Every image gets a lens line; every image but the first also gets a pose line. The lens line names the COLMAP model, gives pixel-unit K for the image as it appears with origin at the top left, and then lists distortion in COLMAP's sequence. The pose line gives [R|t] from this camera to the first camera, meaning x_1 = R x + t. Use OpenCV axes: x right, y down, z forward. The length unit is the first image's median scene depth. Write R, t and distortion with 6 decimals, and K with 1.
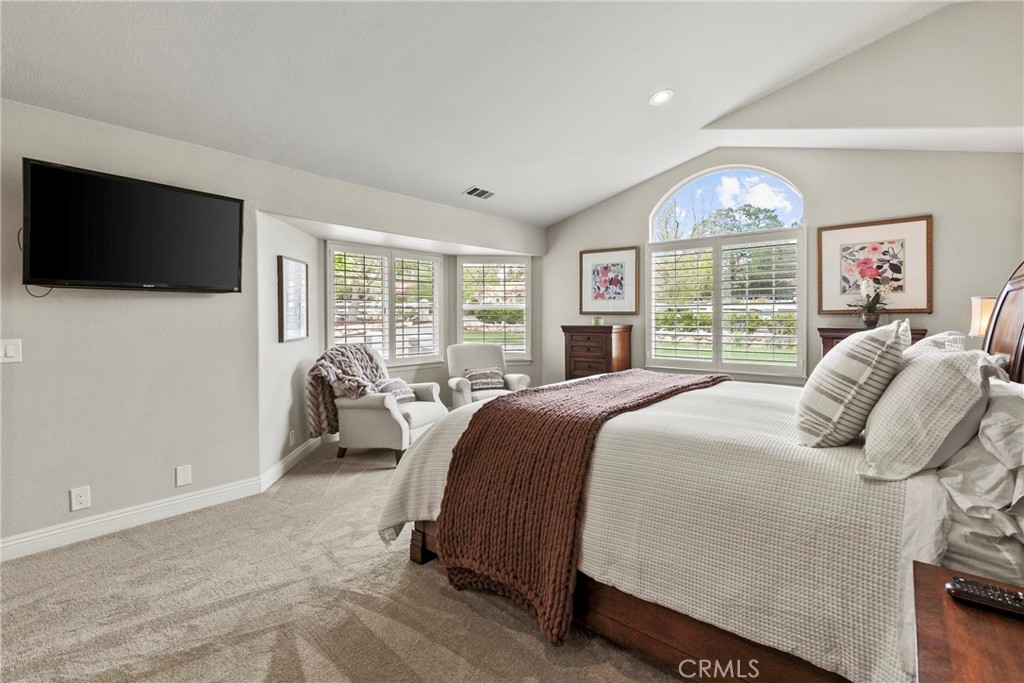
lens RADIAL K [[469.1, 0, 512.6], [0, 469.1, 326.1], [0, 0, 1]] dist [0.001267, 0.000033]
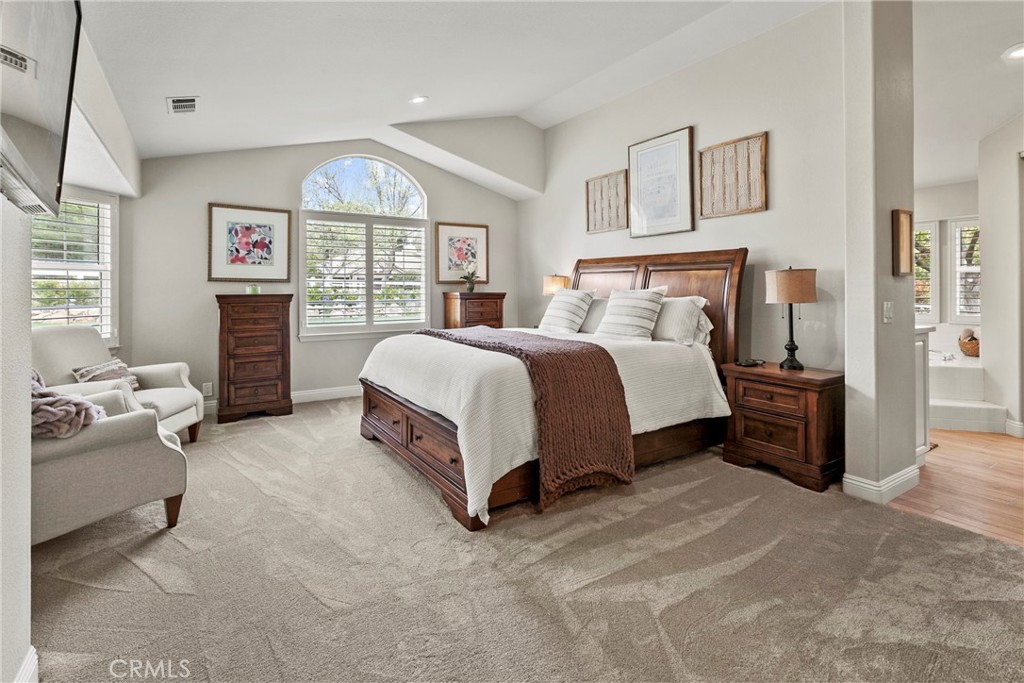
lens RADIAL K [[481.4, 0, 511.1], [0, 481.4, 292.7], [0, 0, 1]] dist [-0.001207, 0.000154]
pose [[0.314489, -0.010023, 0.949208, -0.515132], [0.013354, 0.999892, 0.006134, -0.003060], [-0.949167, 0.010746, 0.314589, 0.266646]]
